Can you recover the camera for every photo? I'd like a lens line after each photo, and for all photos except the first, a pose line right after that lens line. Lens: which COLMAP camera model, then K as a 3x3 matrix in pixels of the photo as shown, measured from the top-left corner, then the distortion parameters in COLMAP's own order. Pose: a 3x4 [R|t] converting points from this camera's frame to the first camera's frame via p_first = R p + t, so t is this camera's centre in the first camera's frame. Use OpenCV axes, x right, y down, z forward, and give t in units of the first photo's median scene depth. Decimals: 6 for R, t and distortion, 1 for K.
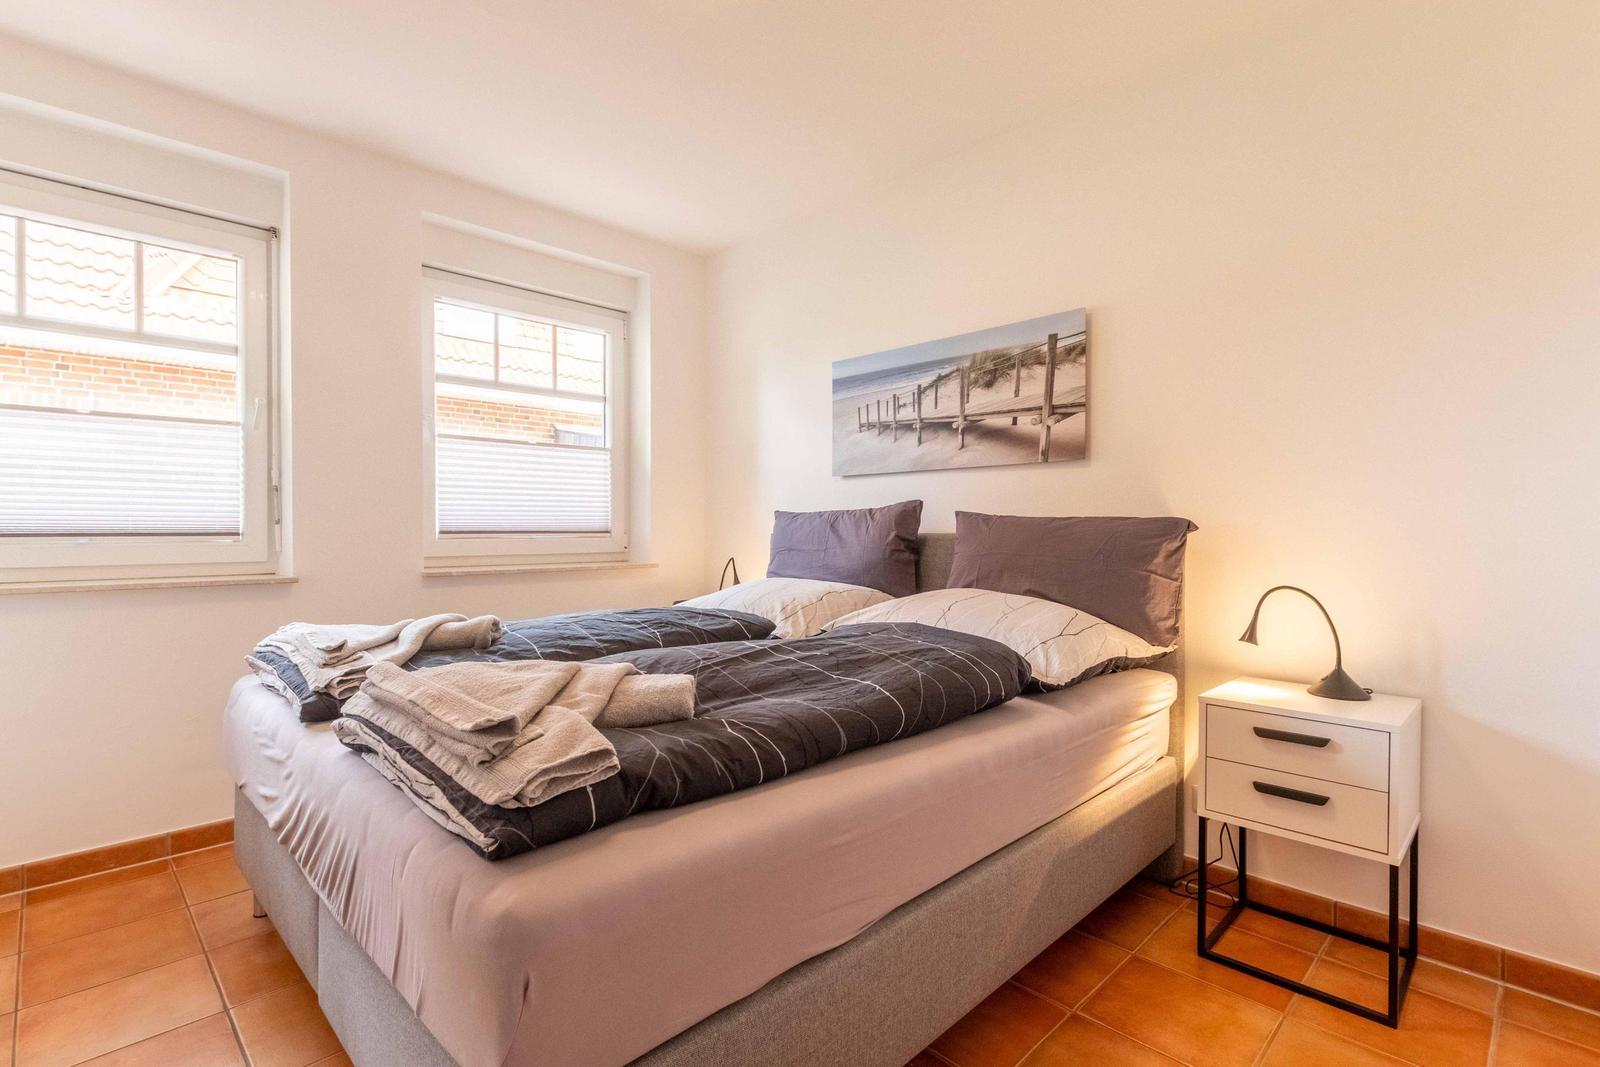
lens RADIAL K [[757.7, 0, 801.4], [0, 757.7, 530.4], [0, 0, 1]] dist [0.004779, -0.001797]
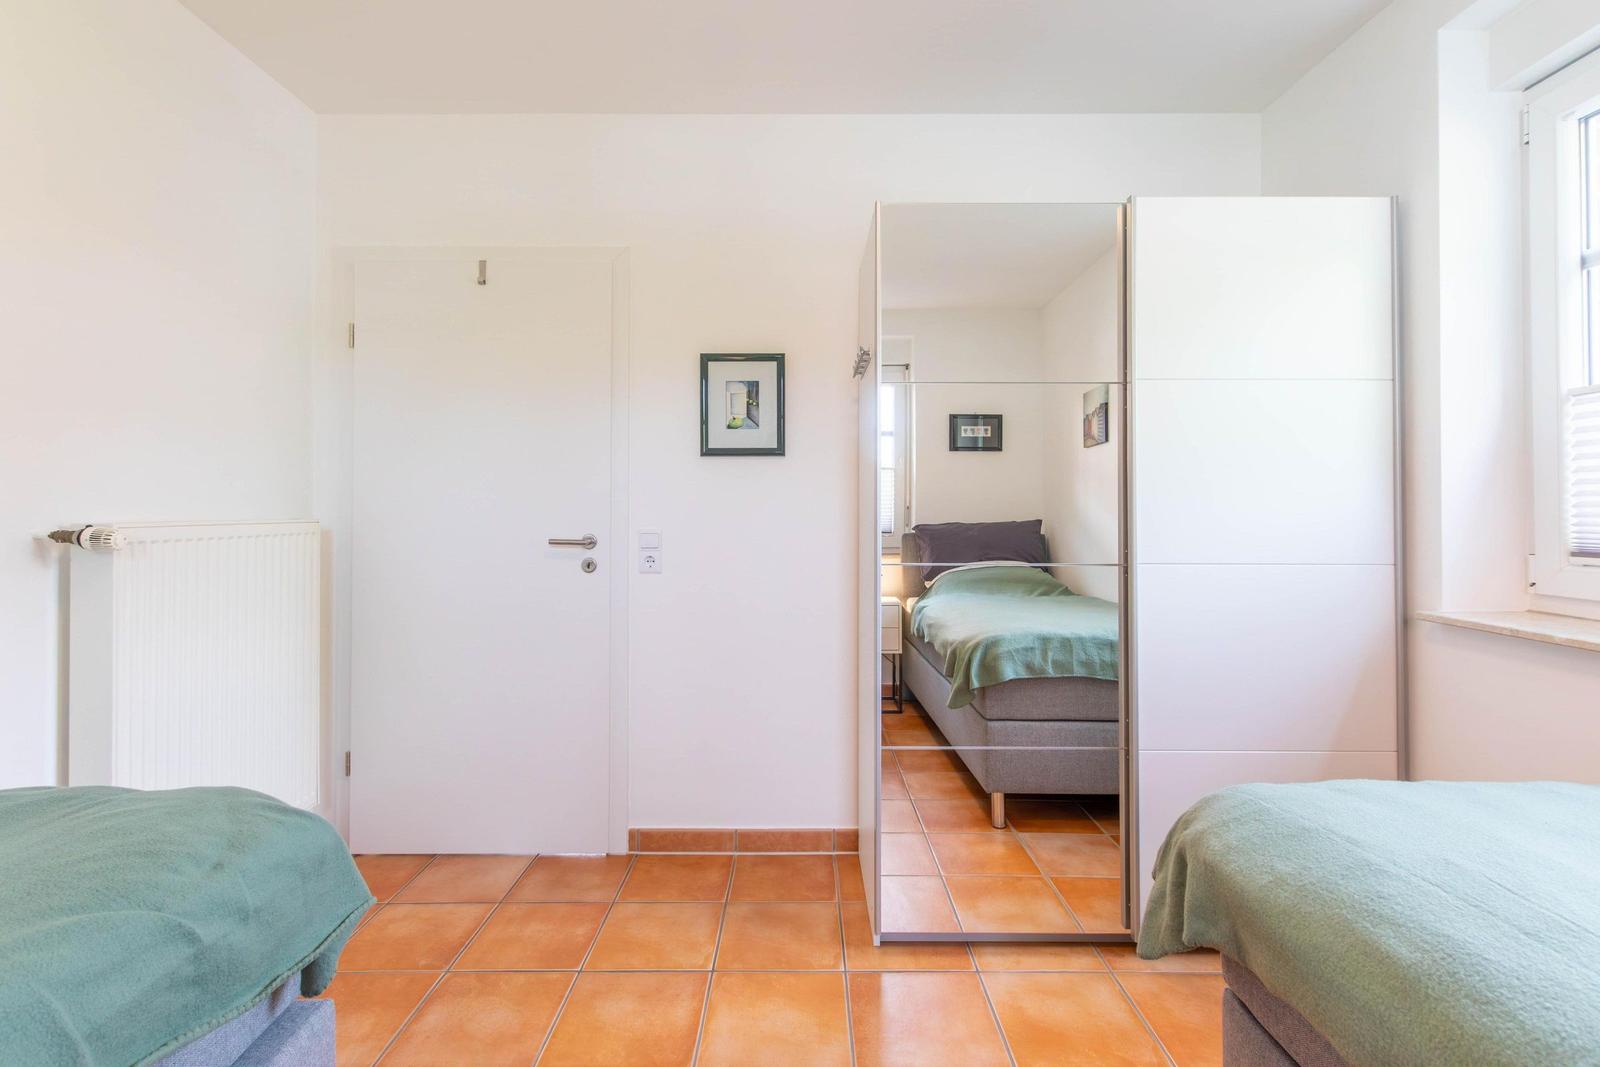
lens RADIAL K [[757.7, 0, 799.6], [0, 757.7, 528.7], [0, 0, 1]] dist [0.004779, -0.001797]
pose [[0.702652, -0.006064, -0.711508, 0.414243], [0.004269, 0.999982, -0.004307, 0.001396], [0.711521, -0.000011, 0.702664, -0.462542]]
